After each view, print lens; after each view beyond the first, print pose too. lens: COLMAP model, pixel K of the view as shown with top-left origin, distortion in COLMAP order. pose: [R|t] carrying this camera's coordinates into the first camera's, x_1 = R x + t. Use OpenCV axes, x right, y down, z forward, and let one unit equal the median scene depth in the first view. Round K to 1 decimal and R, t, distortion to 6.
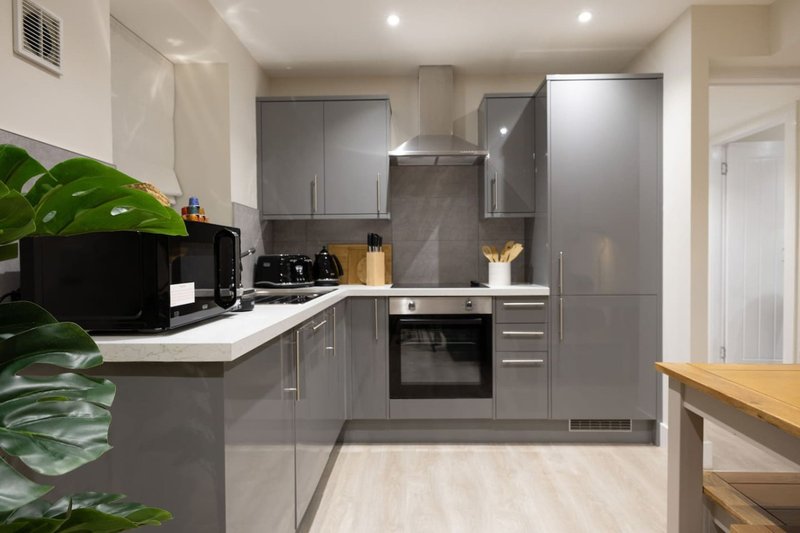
lens RADIAL K [[476.3, 0, 400.0], [0, 476.3, 266.5], [0, 0, 1]] dist [-0.002536, -0.000124]
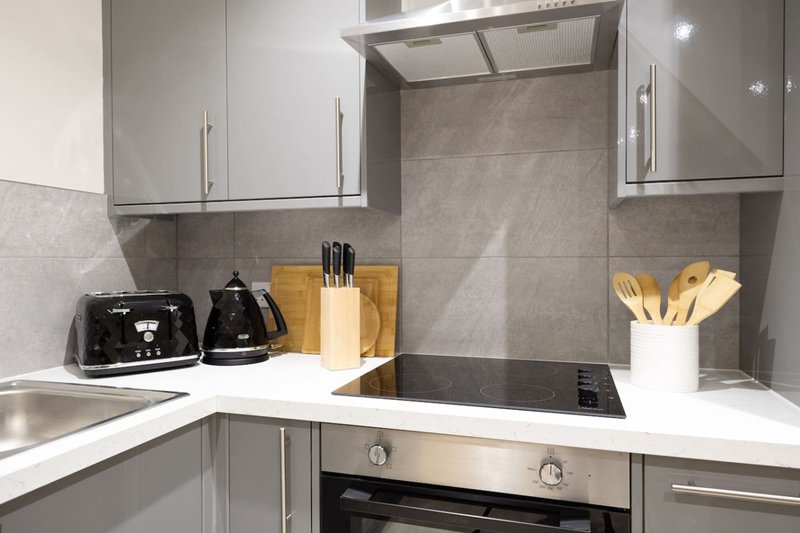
lens RADIAL K [[531.0, 0, 400.0], [0, 531.0, 266.5], [0, 0, 1]] dist [0.004502, -0.000059]
pose [[0.961543, 0.006653, -0.274575, 0.128552], [-0.009306, 0.999922, -0.008362, -0.045055], [0.274498, 0.010596, 0.961529, 0.563571]]
